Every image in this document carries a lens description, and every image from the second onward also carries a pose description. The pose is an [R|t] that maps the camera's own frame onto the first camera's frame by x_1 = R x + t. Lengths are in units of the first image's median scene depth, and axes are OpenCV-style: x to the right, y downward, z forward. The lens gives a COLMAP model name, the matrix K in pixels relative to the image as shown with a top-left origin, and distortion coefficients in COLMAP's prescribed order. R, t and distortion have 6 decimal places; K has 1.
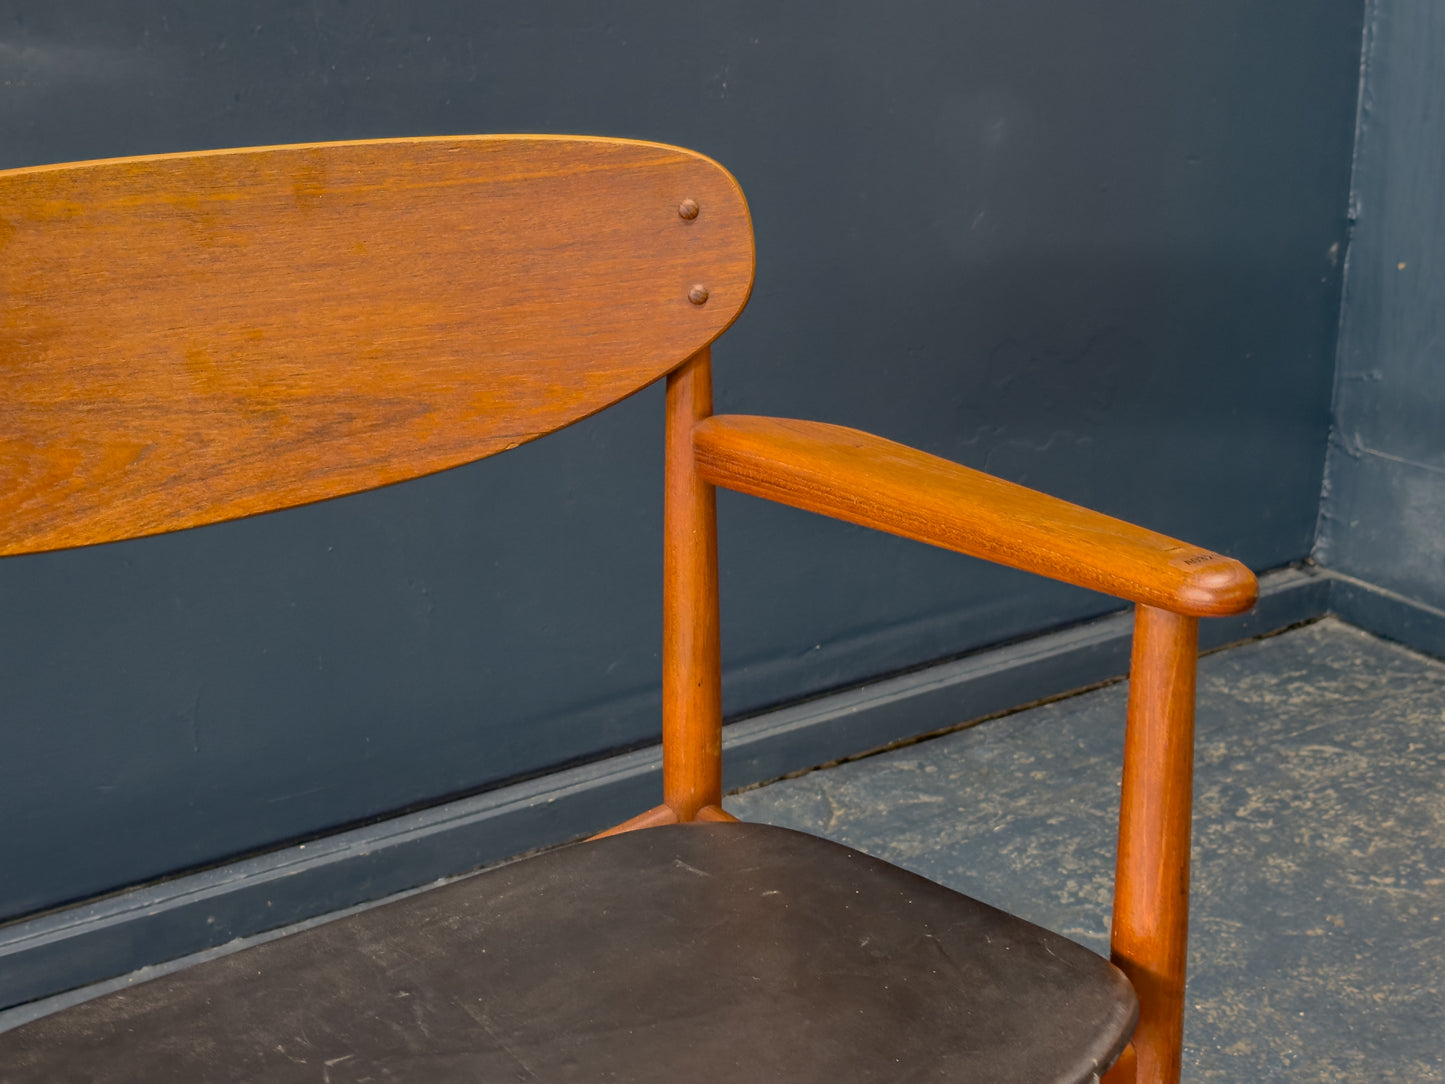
lens RADIAL K [[1992.7, 0, 711.6], [0, 1992.7, 562.6], [0, 0, 1]] dist [0.190211, -0.414927]
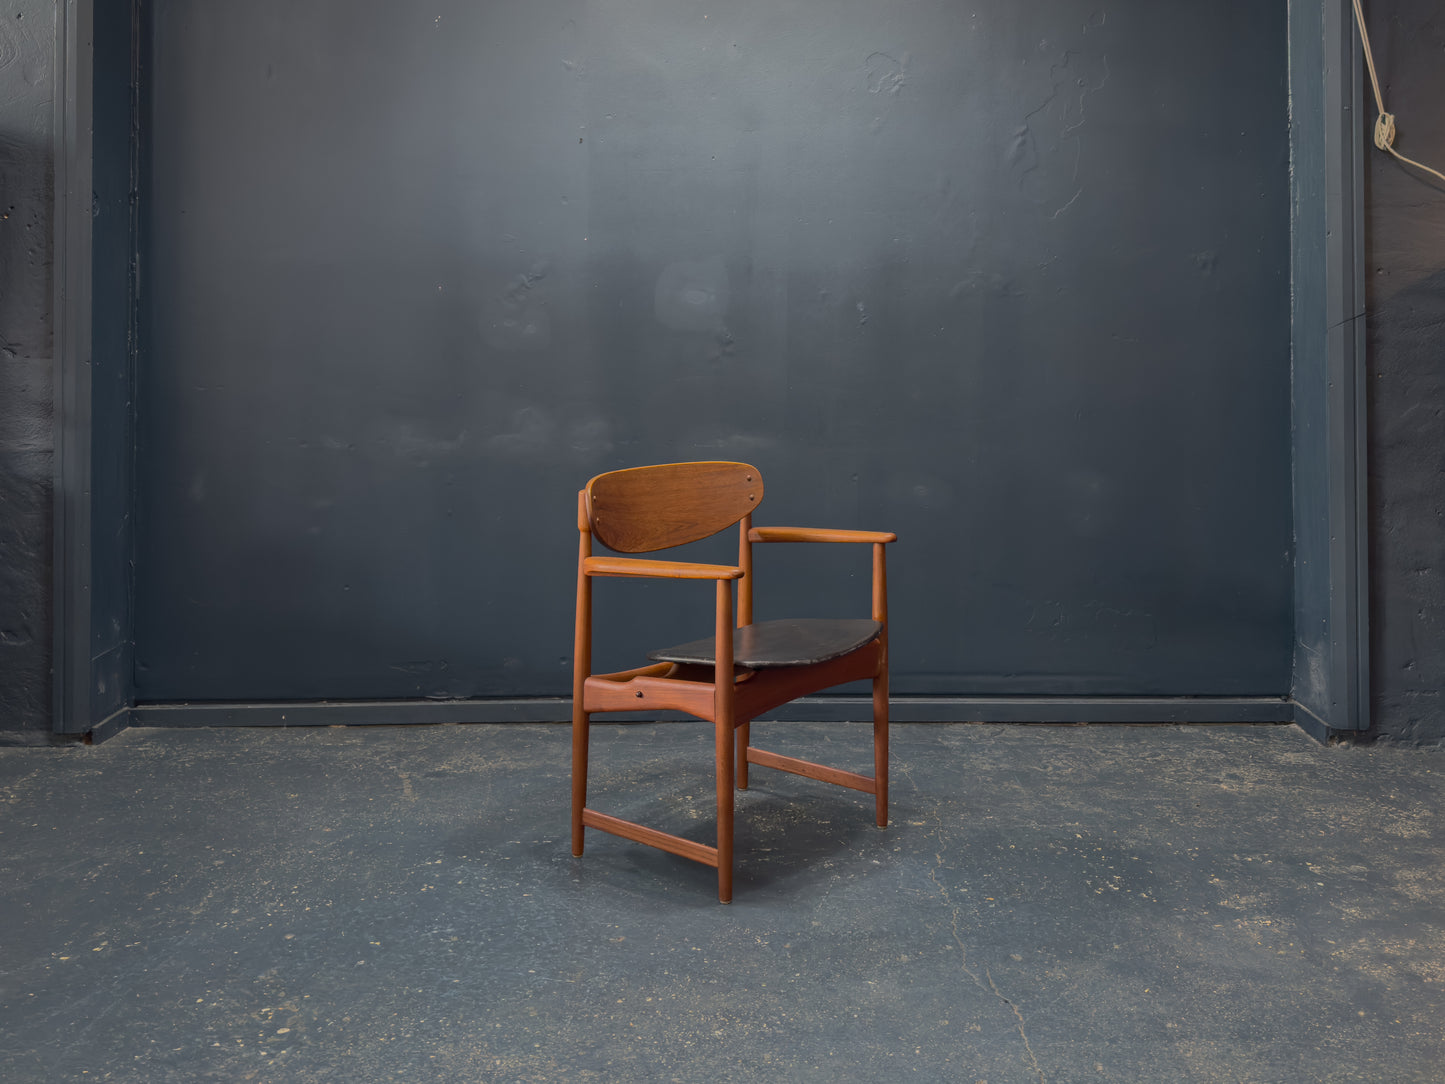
lens RADIAL K [[1975.4, 0, 747.0], [0, 1975.4, 539.1], [0, 0, 1]] dist [0.190623, -0.407603]
pose [[0.859365, 0.083585, -0.504485, 1.962111], [-0.185515, 0.970299, -0.155253, 0.625896], [0.476525, 0.227009, 0.849348, -2.606152]]
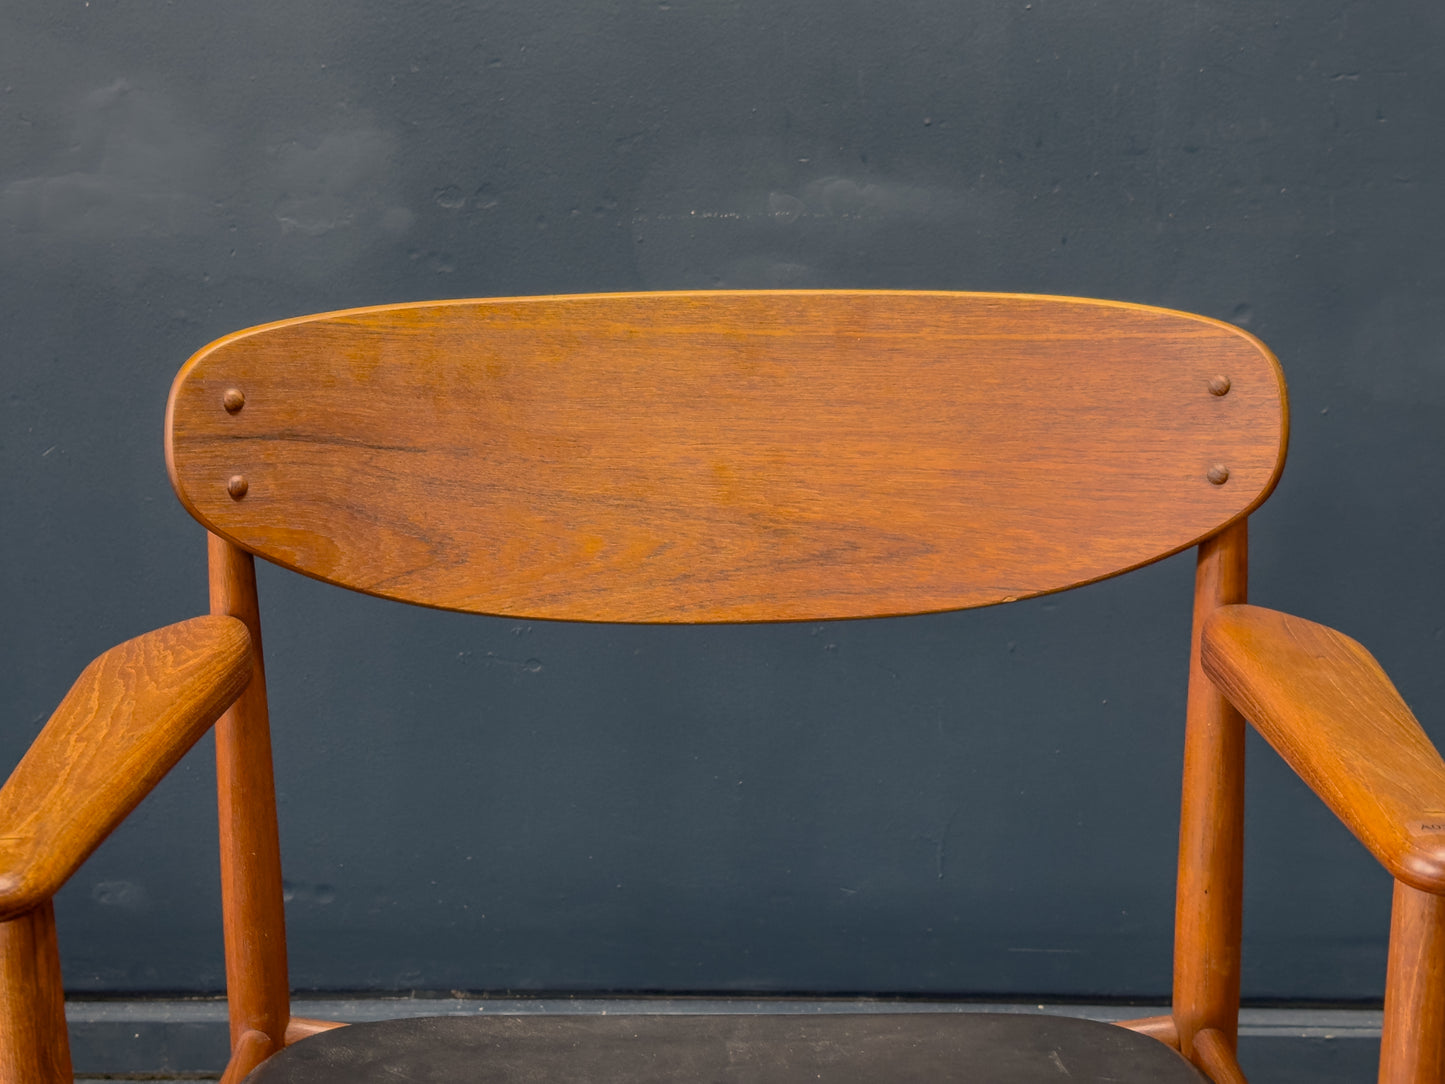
lens RADIAL K [[2243.9, 0, 682.9], [0, 2243.9, 511.3], [0, 0, 1]] dist [0.126977, -0.095731]
pose [[0.819934, 0.136221, -0.556015, 0.393450], [-0.189339, 0.981144, -0.038835, -0.027602], [0.540240, 0.137117, 0.830265, -0.026133]]
